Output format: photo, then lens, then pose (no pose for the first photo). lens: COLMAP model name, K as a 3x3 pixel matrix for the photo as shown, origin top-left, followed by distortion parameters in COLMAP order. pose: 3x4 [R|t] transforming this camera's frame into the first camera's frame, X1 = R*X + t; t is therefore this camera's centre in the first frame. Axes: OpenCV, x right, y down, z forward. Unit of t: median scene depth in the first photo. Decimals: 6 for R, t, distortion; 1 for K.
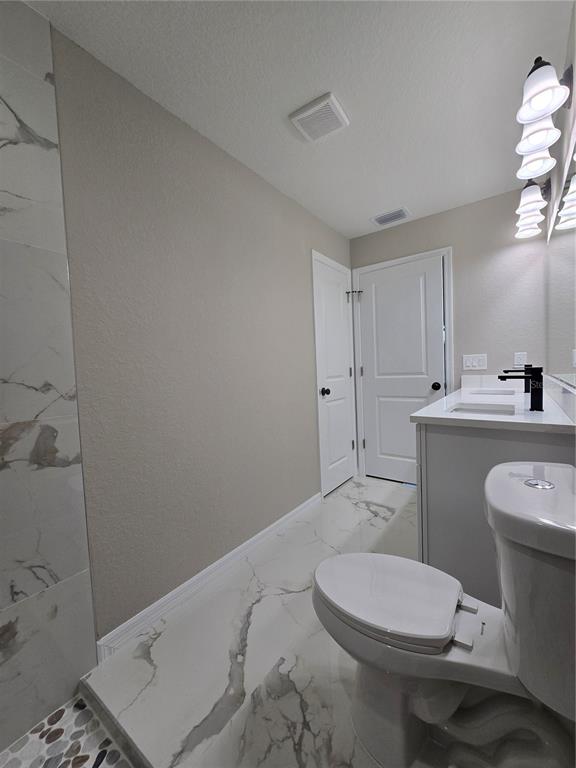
lens RADIAL K [[315.4, 0, 287.0], [0, 315.4, 382.9], [0, 0, 1]] dist [-0.008092, 0.001529]
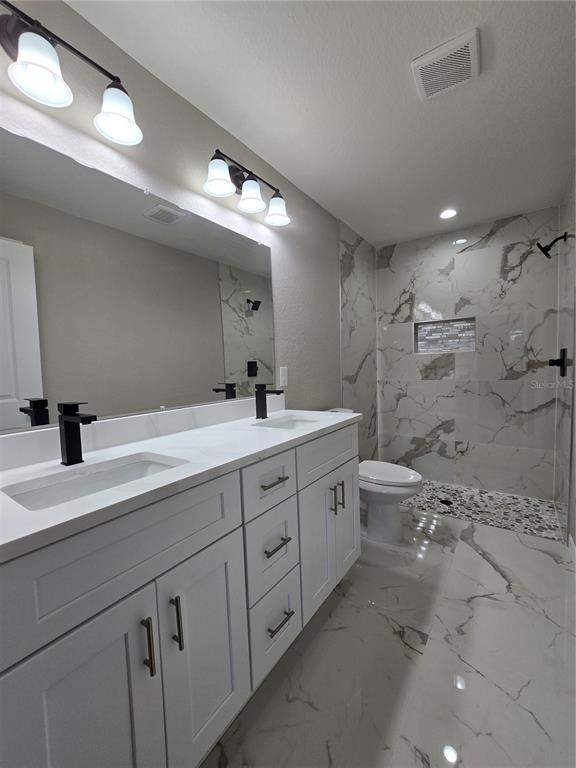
lens RADIAL K [[315.4, 0, 289.4], [0, 315.4, 384.3], [0, 0, 1]] dist [-0.008092, 0.001529]
pose [[-0.997473, 0.070858, -0.005229, 0.691729], [0.069957, 0.992316, 0.102056, -0.156536], [0.012421, 0.101432, -0.994765, 2.287276]]
